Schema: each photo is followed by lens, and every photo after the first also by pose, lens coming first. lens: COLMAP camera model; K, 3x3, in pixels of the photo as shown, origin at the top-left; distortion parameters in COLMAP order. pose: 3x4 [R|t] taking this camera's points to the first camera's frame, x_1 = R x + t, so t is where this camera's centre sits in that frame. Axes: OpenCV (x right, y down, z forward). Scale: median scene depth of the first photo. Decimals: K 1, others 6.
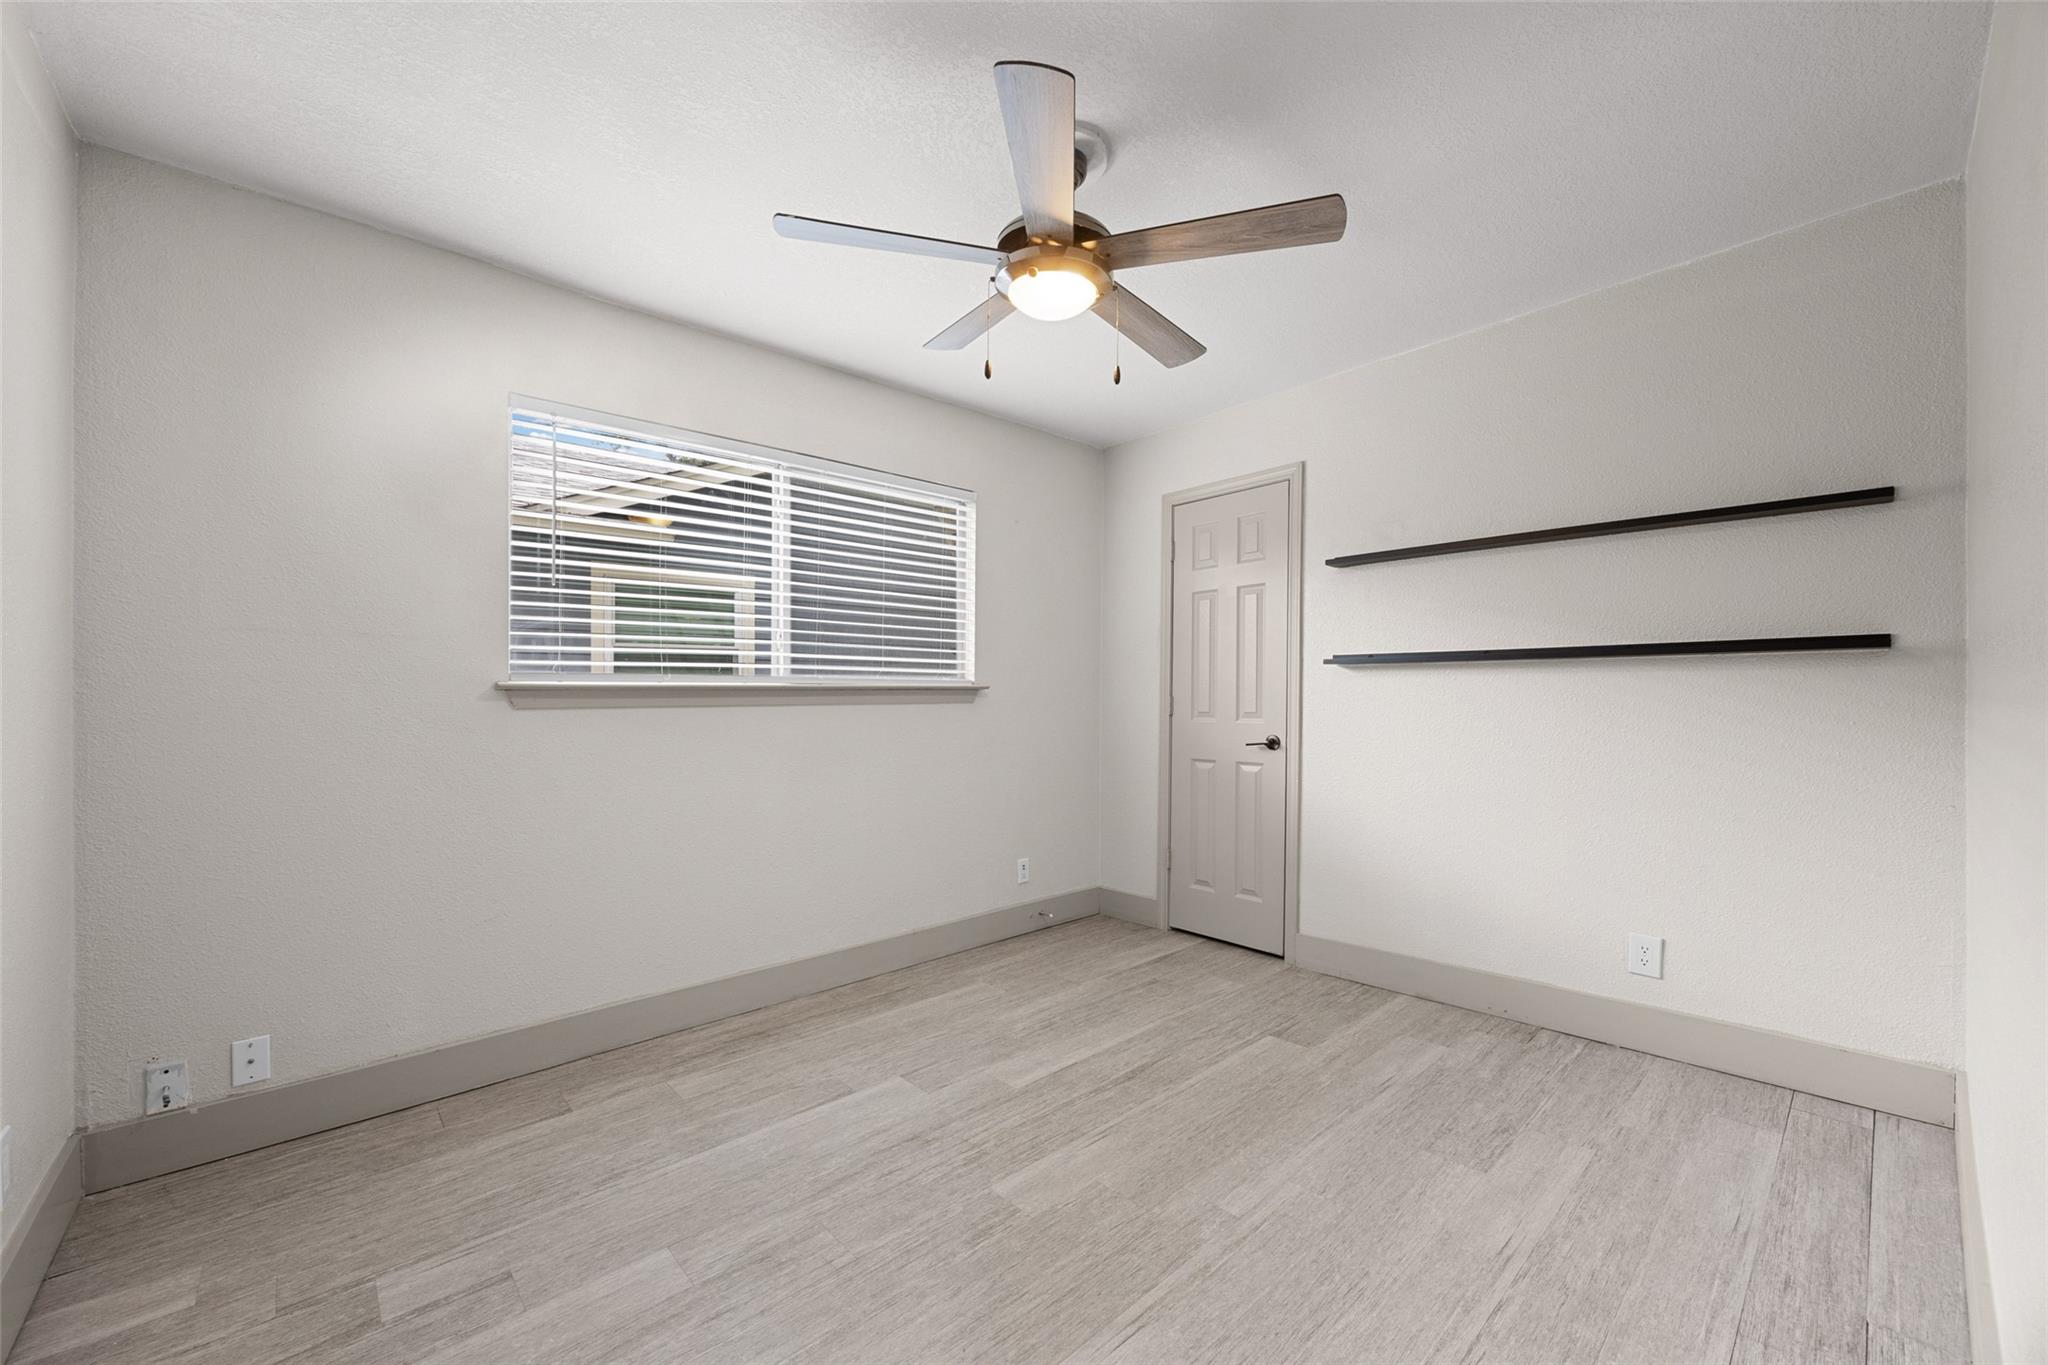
lens RADIAL K [[784.4, 0, 1008.1], [0, 784.4, 687.0], [0, 0, 1]] dist [-0.003326, -0.000372]
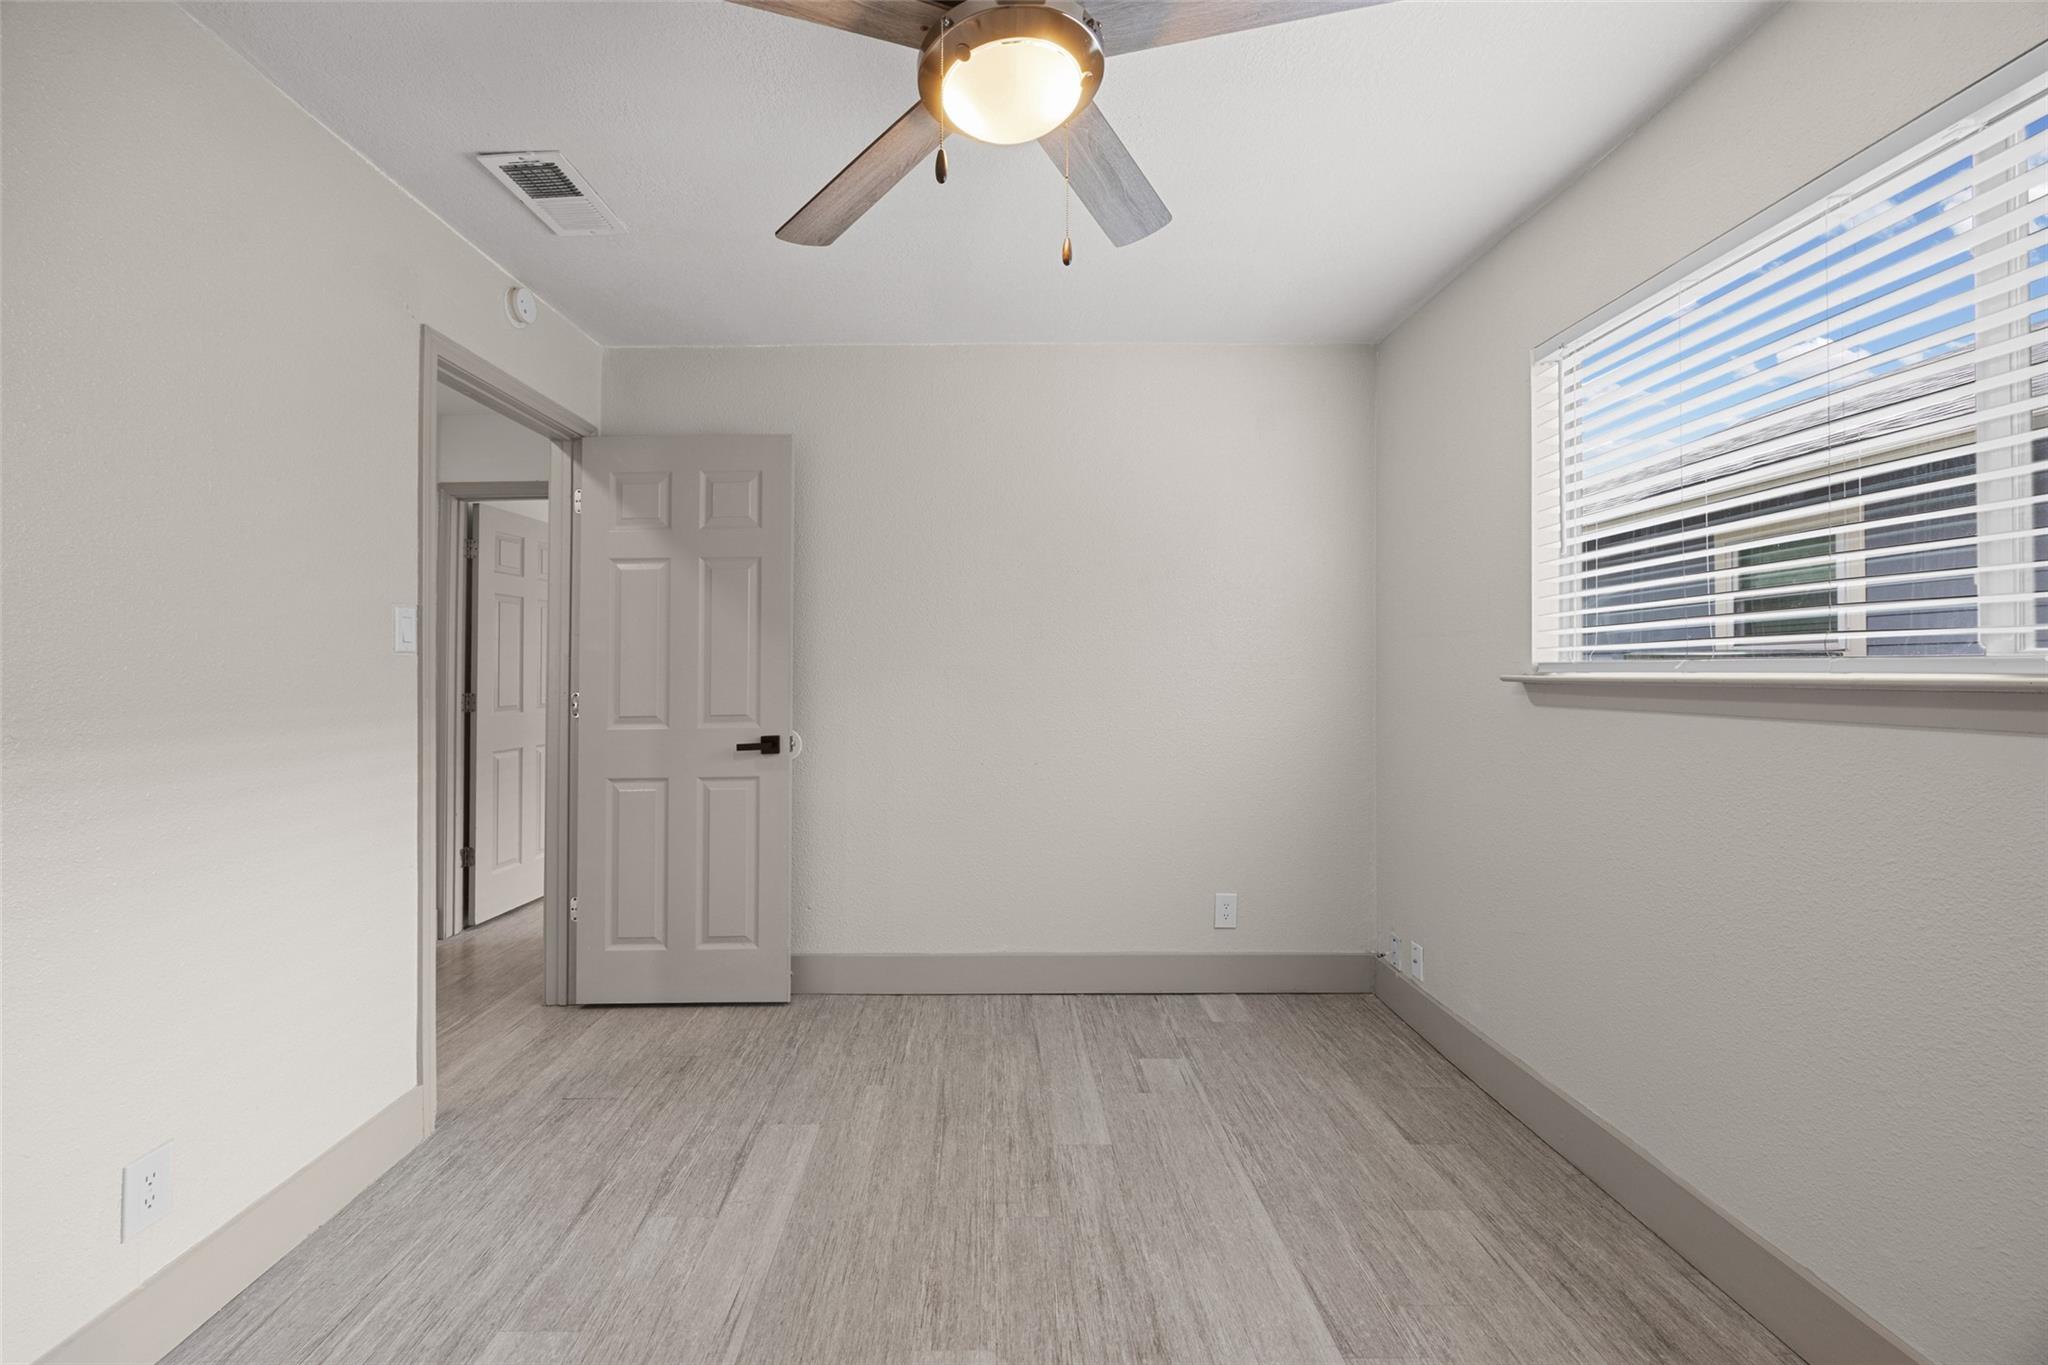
lens RADIAL K [[784.4, 0, 1012.3], [0, 784.4, 685.7], [0, 0, 1]] dist [-0.003326, -0.000372]
pose [[-0.640716, 0.029617, -0.767207, 0.528449], [0.028584, 0.999483, 0.014712, -0.033285], [0.767246, -0.012503, -0.641231, 1.481086]]
